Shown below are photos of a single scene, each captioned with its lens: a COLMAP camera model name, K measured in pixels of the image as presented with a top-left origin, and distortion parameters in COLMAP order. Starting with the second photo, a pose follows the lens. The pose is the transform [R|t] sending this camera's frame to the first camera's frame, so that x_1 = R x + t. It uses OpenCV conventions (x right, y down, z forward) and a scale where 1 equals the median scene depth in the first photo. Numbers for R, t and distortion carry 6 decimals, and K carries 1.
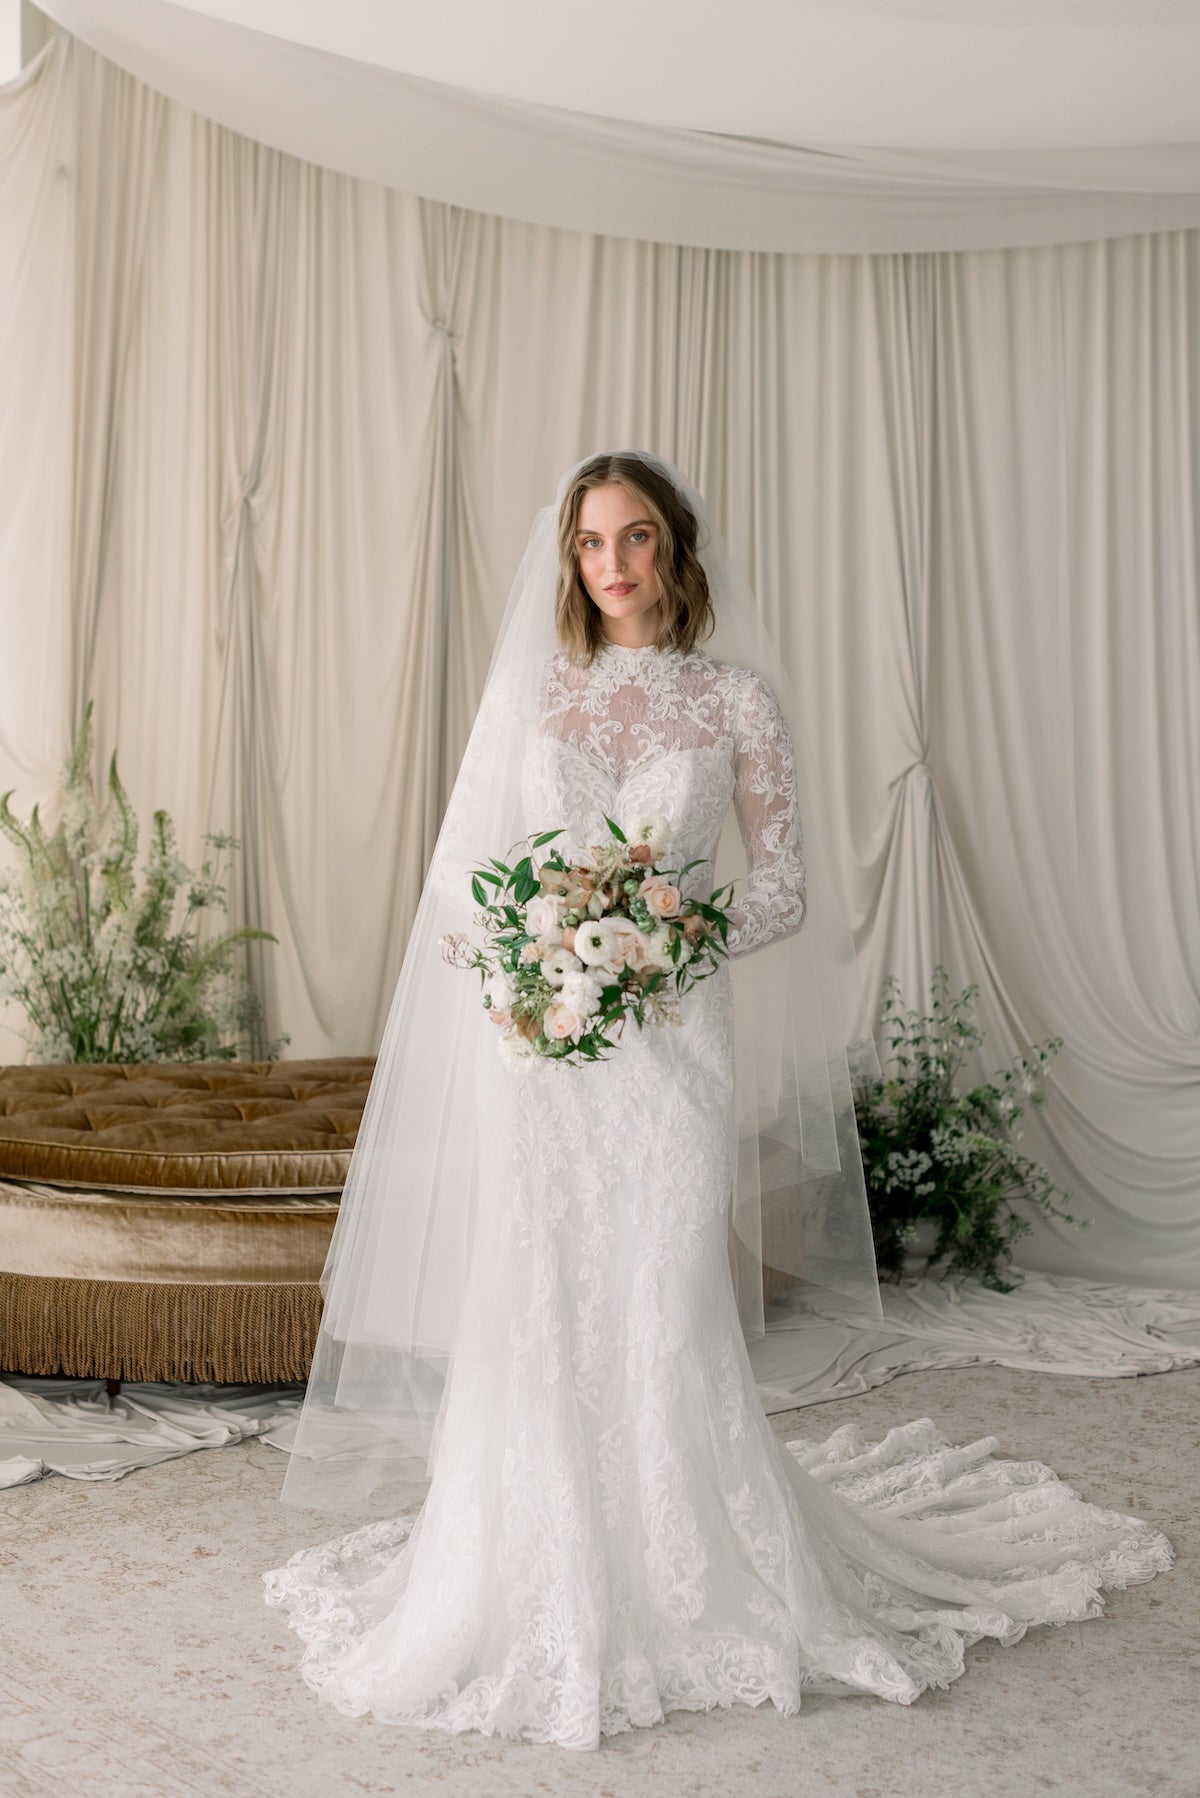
lens RADIAL K [[2496.5, 0, 600.0], [0, 2496.5, 899.0], [0, 0, 1]] dist [-0.008988, -0.027499]
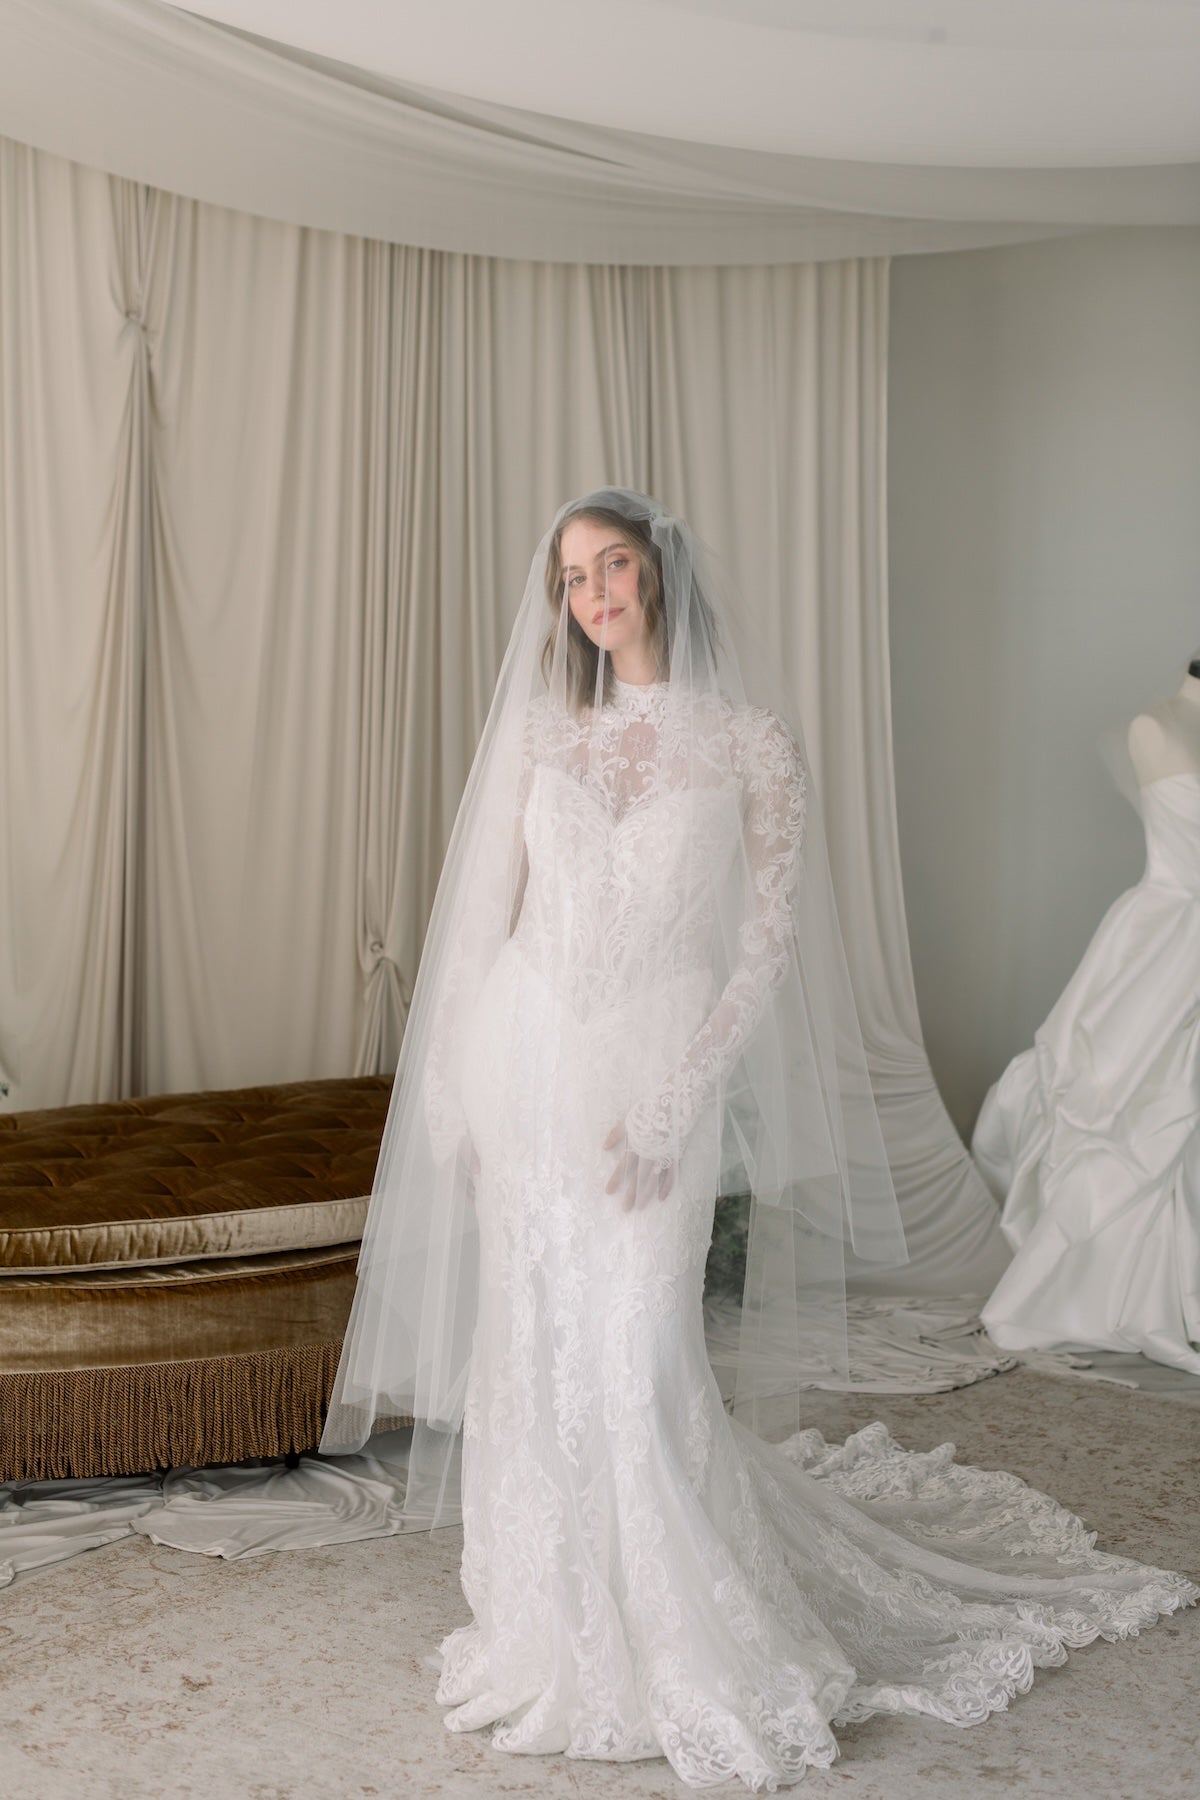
lens RADIAL K [[2499.3, 0, 600.0], [0, 2499.3, 900.0], [0, 0, 1]] dist [-0.008988, -0.027499]
pose [[0.954981, -0.019062, 0.296054, -0.235189], [0.016764, 0.999806, 0.010300, -0.023077], [-0.296193, -0.004874, 0.955116, 0.074510]]
